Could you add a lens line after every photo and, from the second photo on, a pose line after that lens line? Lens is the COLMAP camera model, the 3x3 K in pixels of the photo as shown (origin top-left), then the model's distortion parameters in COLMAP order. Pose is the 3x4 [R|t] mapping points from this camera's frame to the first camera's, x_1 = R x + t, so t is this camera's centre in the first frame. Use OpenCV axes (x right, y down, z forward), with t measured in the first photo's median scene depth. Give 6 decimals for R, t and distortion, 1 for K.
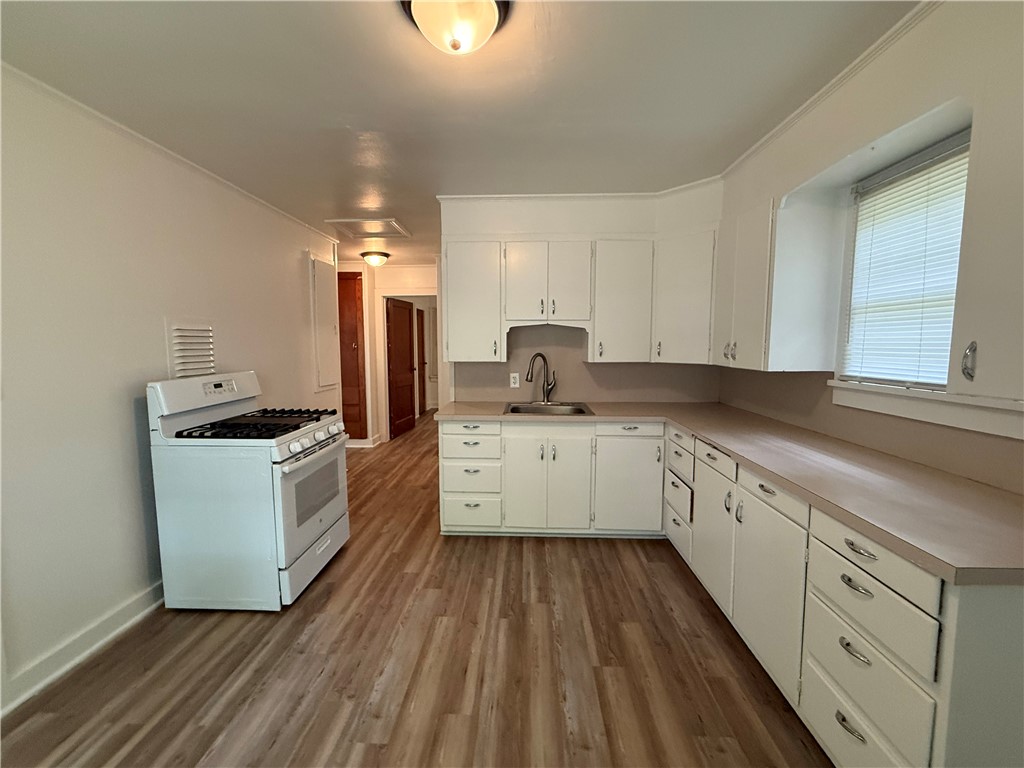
lens RADIAL K [[421.5, 0, 518.9], [0, 421.5, 382.2], [0, 0, 1]] dist [0.001324, 0.000026]
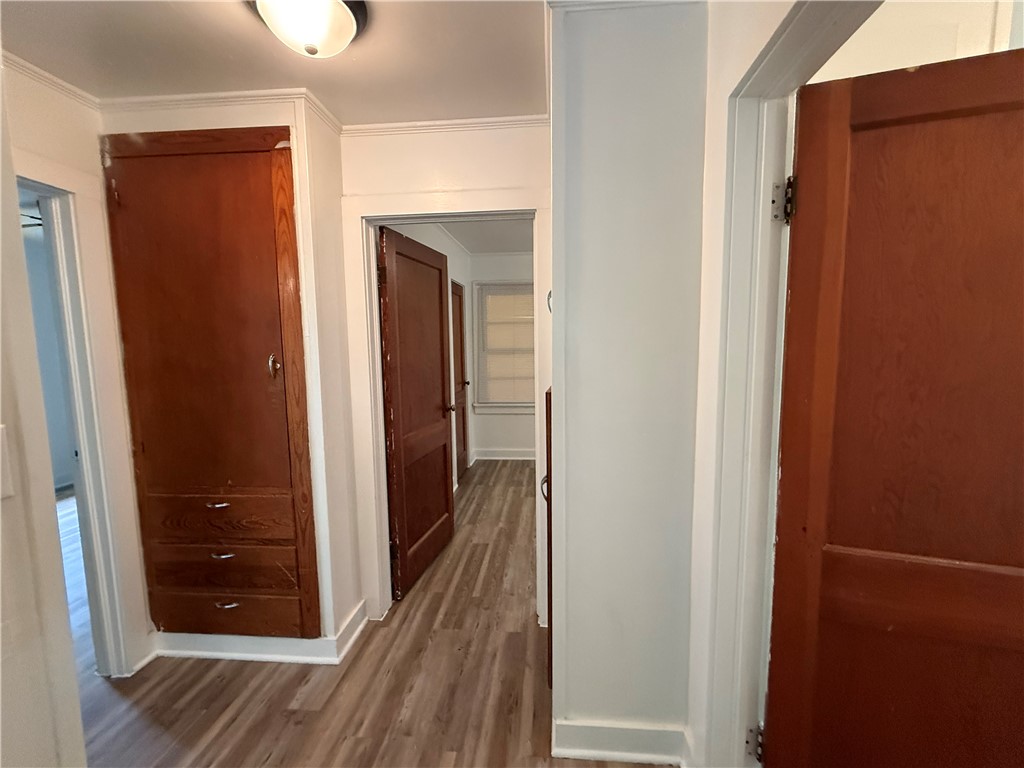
lens RADIAL K [[421.5, 0, 505.0], [0, 421.5, 384.5], [0, 0, 1]] dist [0.001324, 0.000026]
pose [[0.995629, -0.009407, -0.092916, -0.016550], [0.009967, 0.999935, 0.005559, -0.006306], [0.092858, -0.006461, 0.995658, 0.062453]]
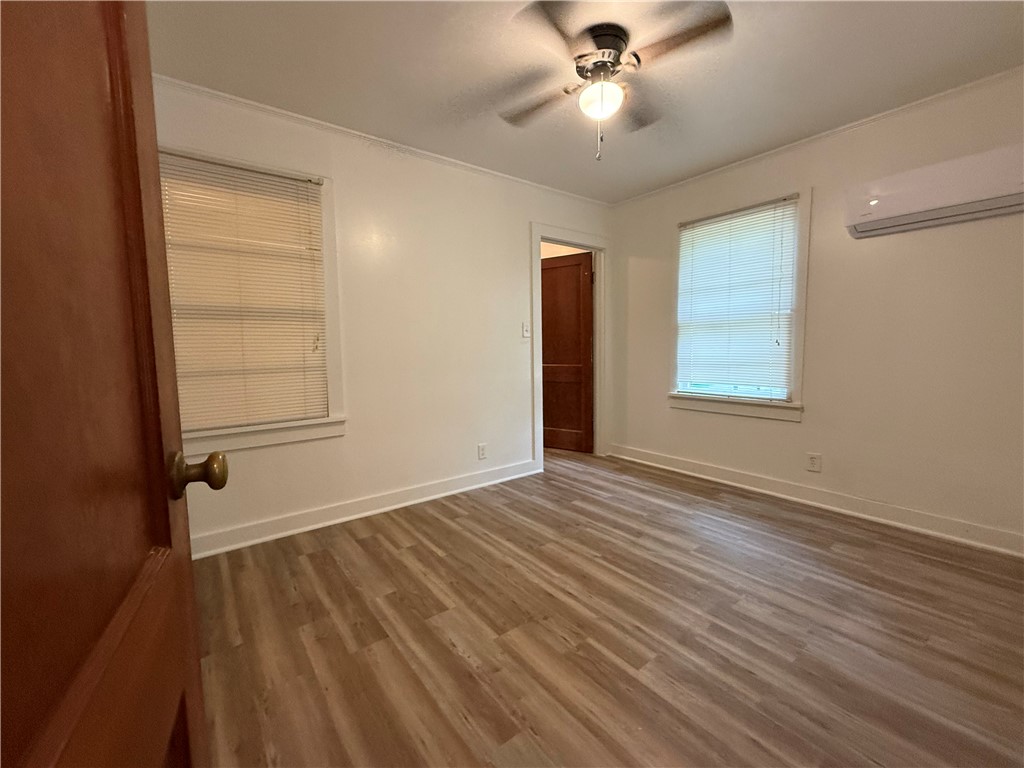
lens RADIAL K [[421.5, 0, 512.7], [0, 421.5, 386.1], [0, 0, 1]] dist [0.001324, 0.000026]
pose [[0.780768, -0.071070, 0.620766, -0.027172], [0.072991, 0.997082, 0.022351, -0.004902], [-0.620544, 0.027860, 0.783677, 0.098869]]
